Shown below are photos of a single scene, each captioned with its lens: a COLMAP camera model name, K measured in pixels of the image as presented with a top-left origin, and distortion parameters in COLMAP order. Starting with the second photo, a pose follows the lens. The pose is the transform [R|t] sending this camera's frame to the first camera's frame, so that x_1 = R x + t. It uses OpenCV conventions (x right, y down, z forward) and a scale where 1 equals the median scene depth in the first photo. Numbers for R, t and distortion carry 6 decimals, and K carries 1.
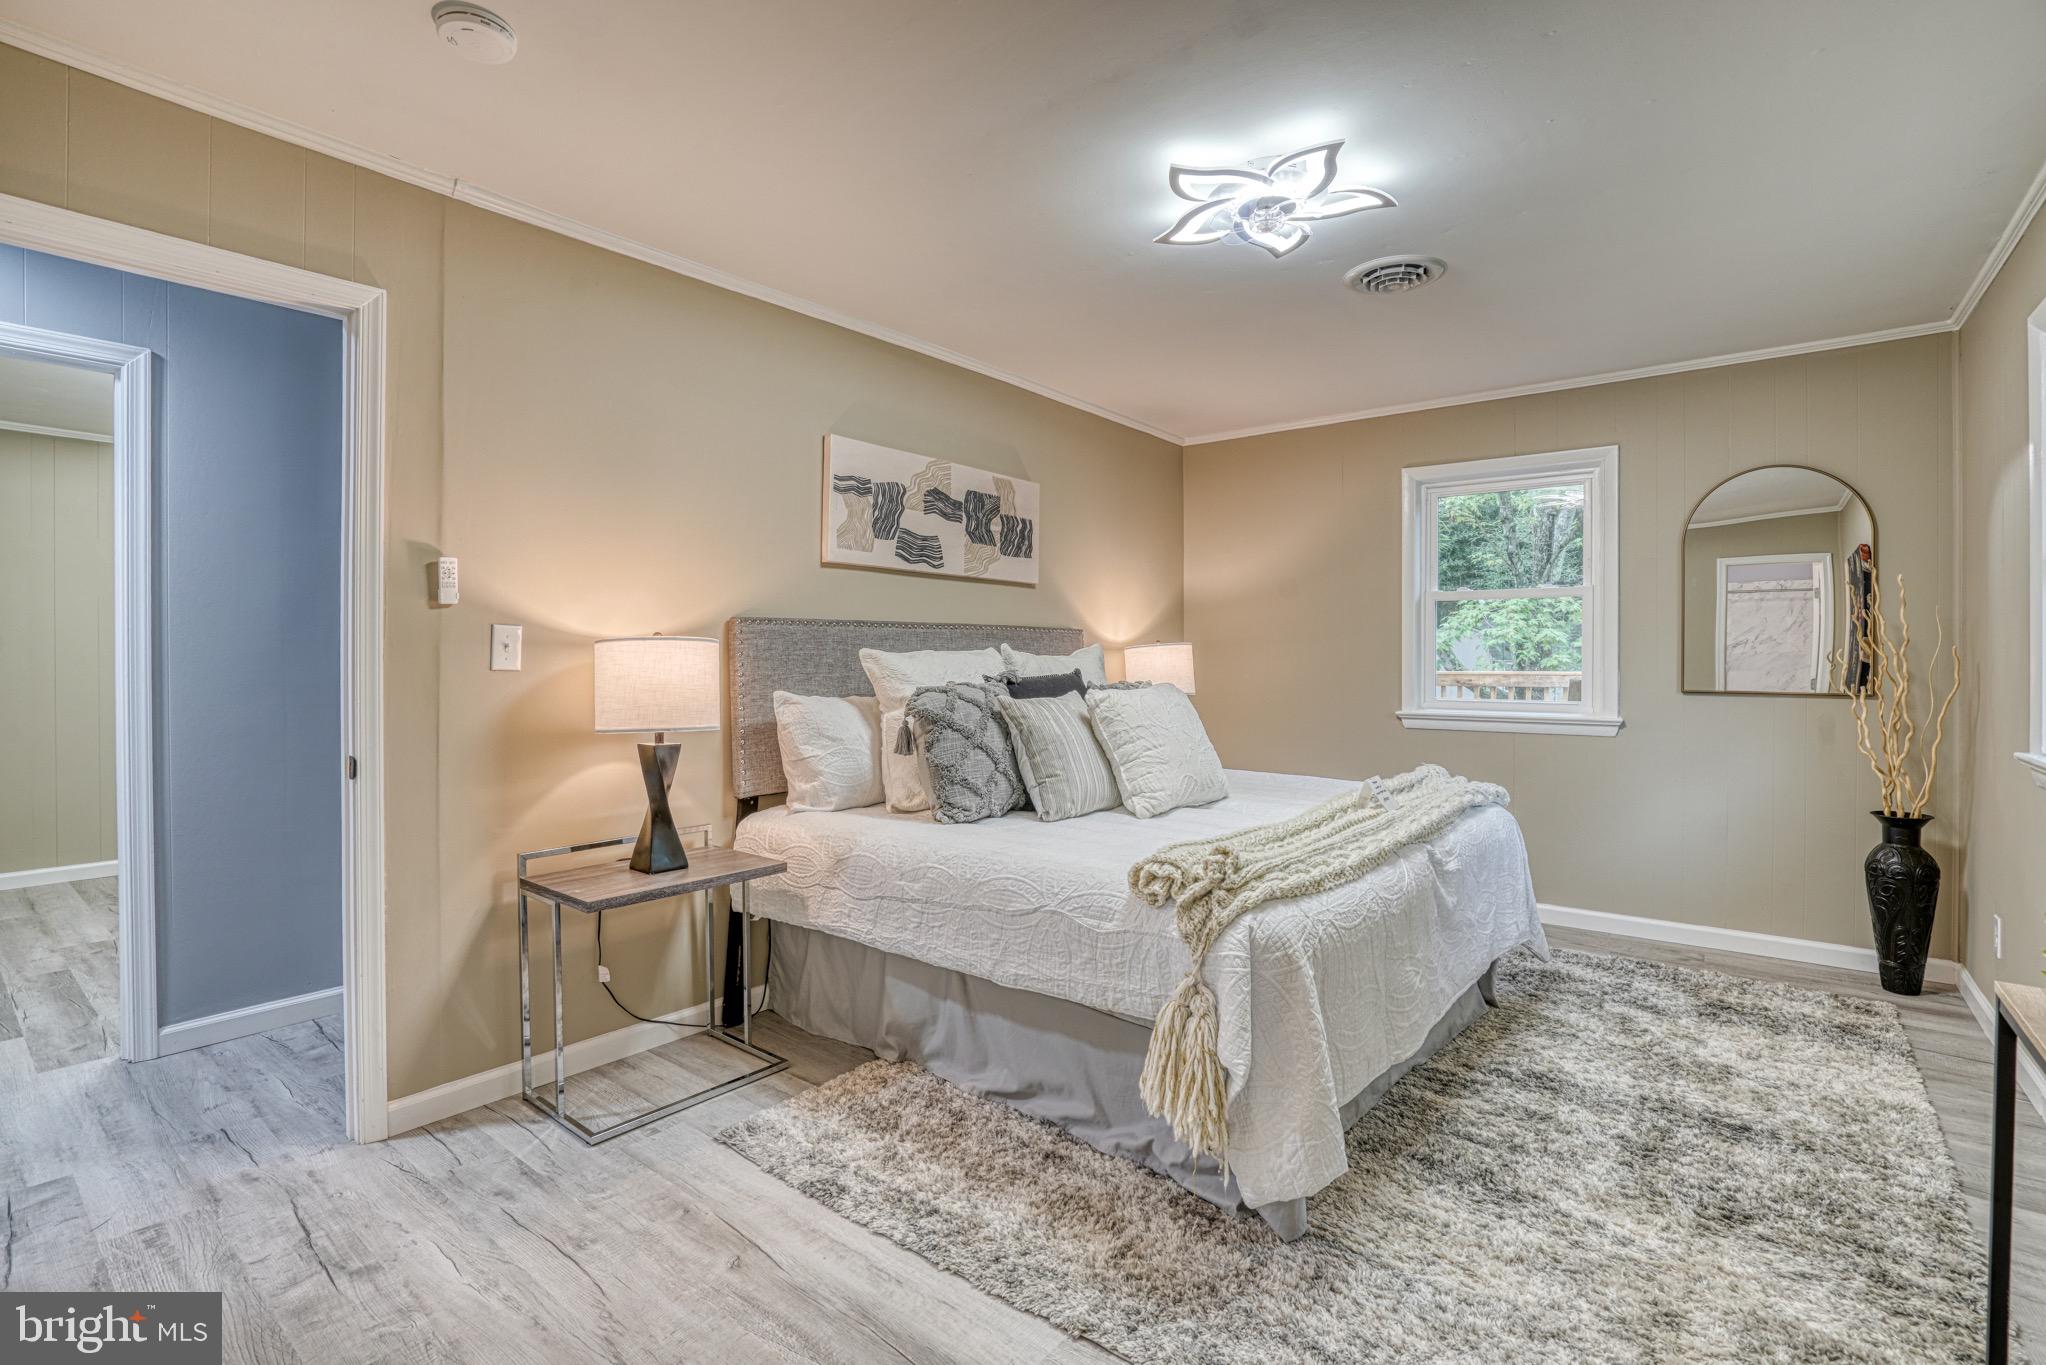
lens RADIAL K [[940.1, 0, 1018.2], [0, 940.1, 675.3], [0, 0, 1]] dist [-0.036546, 0.009047]
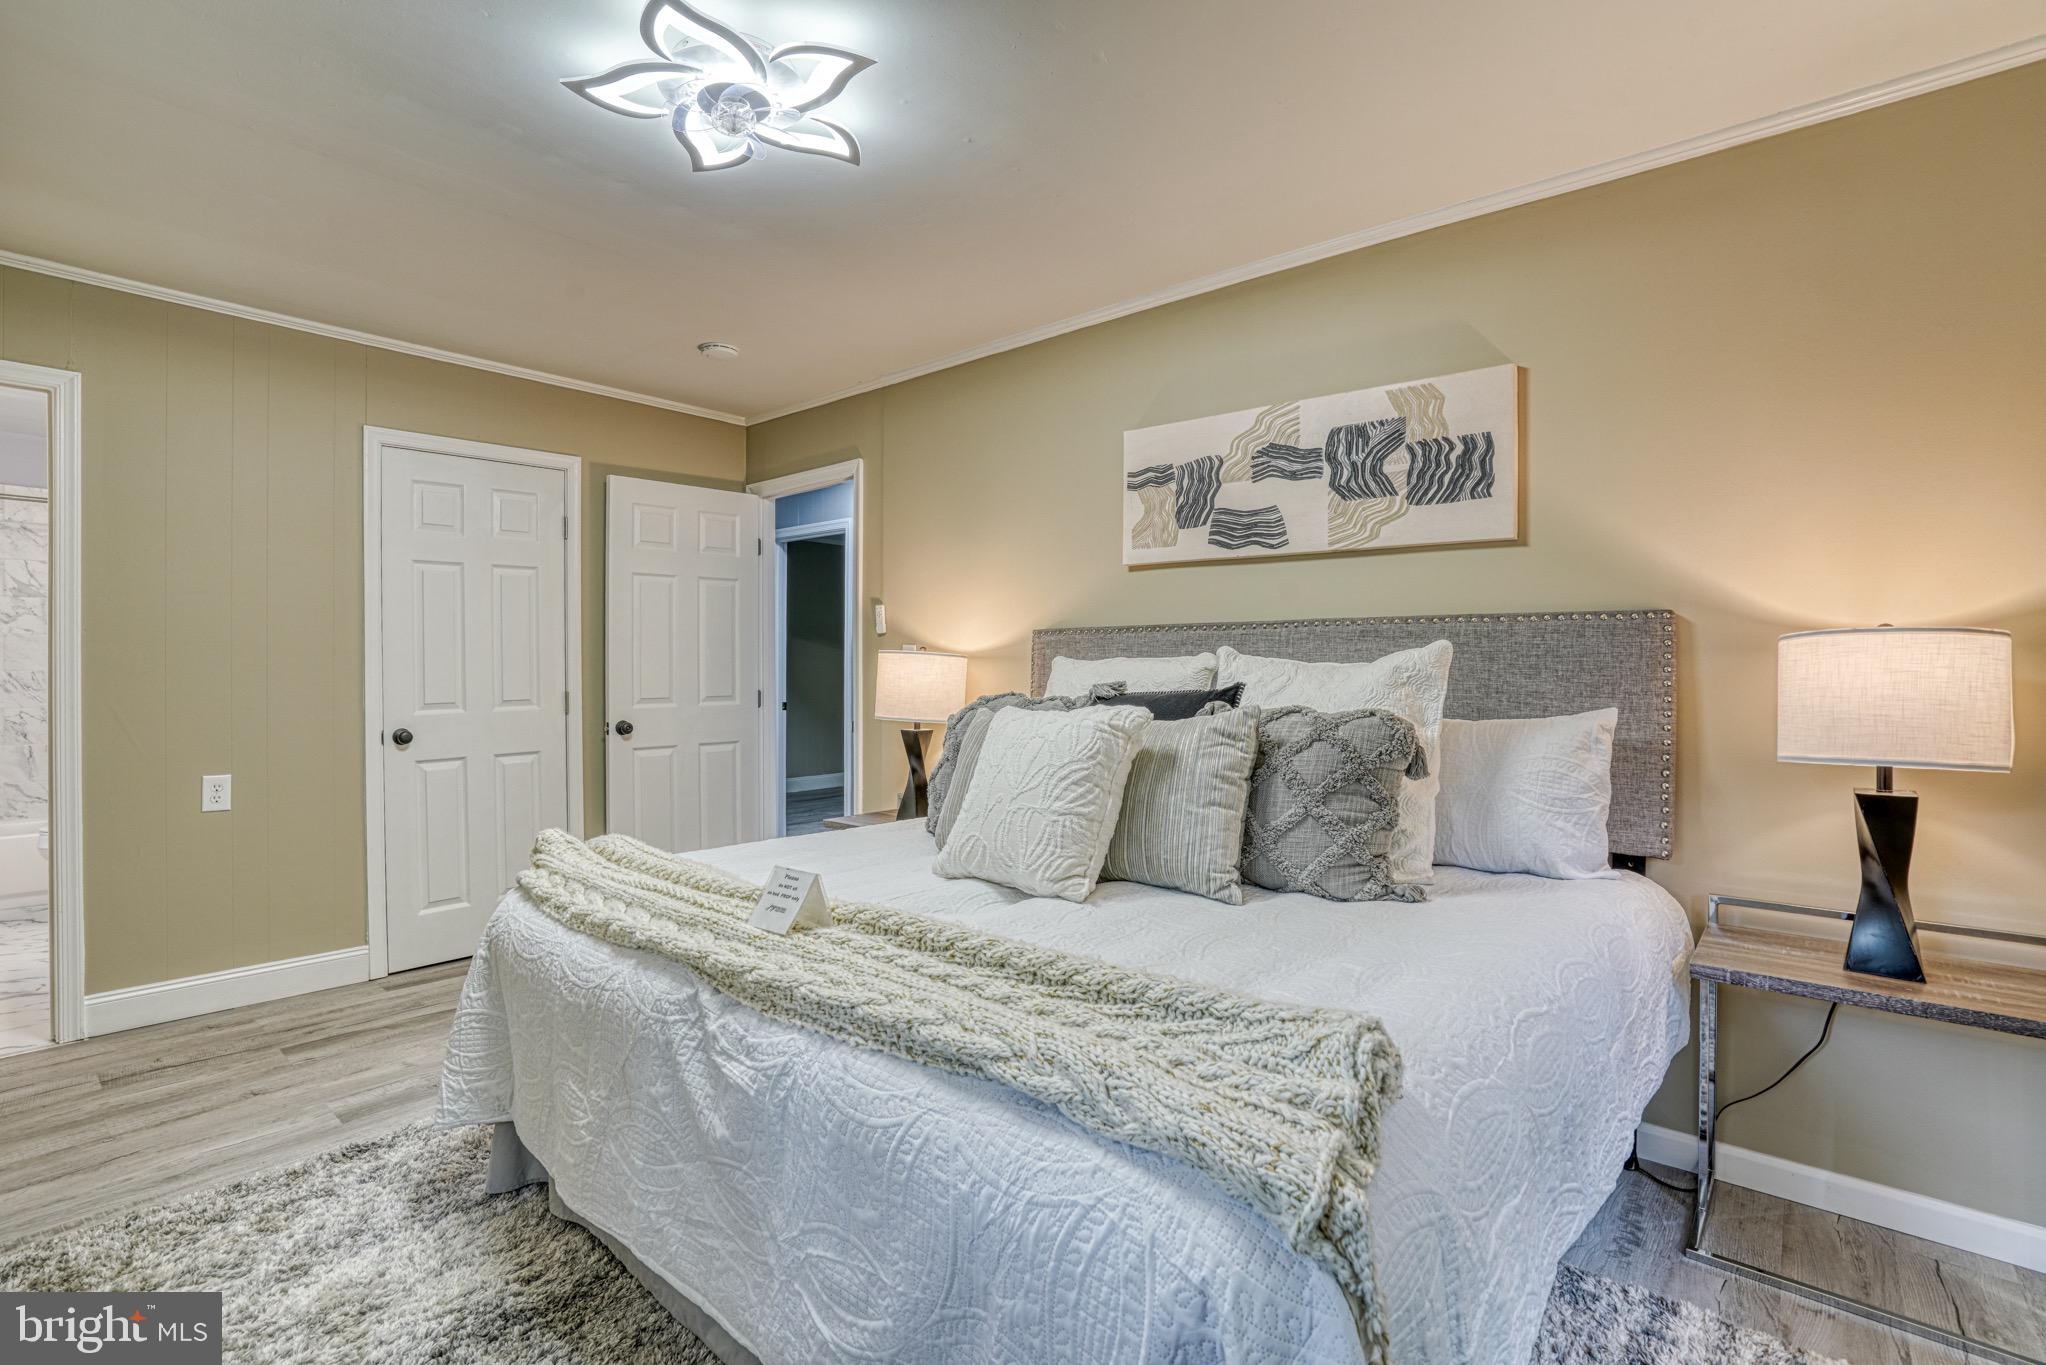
lens RADIAL K [[940.1, 0, 1022.0], [0, 940.1, 675.7], [0, 0, 1]] dist [-0.036546, 0.009047]
pose [[0.015019, 0.006061, -0.999869, 0.674808], [-0.018656, 0.999809, 0.005780, -0.012217], [0.999713, 0.018566, 0.015129, 0.797446]]
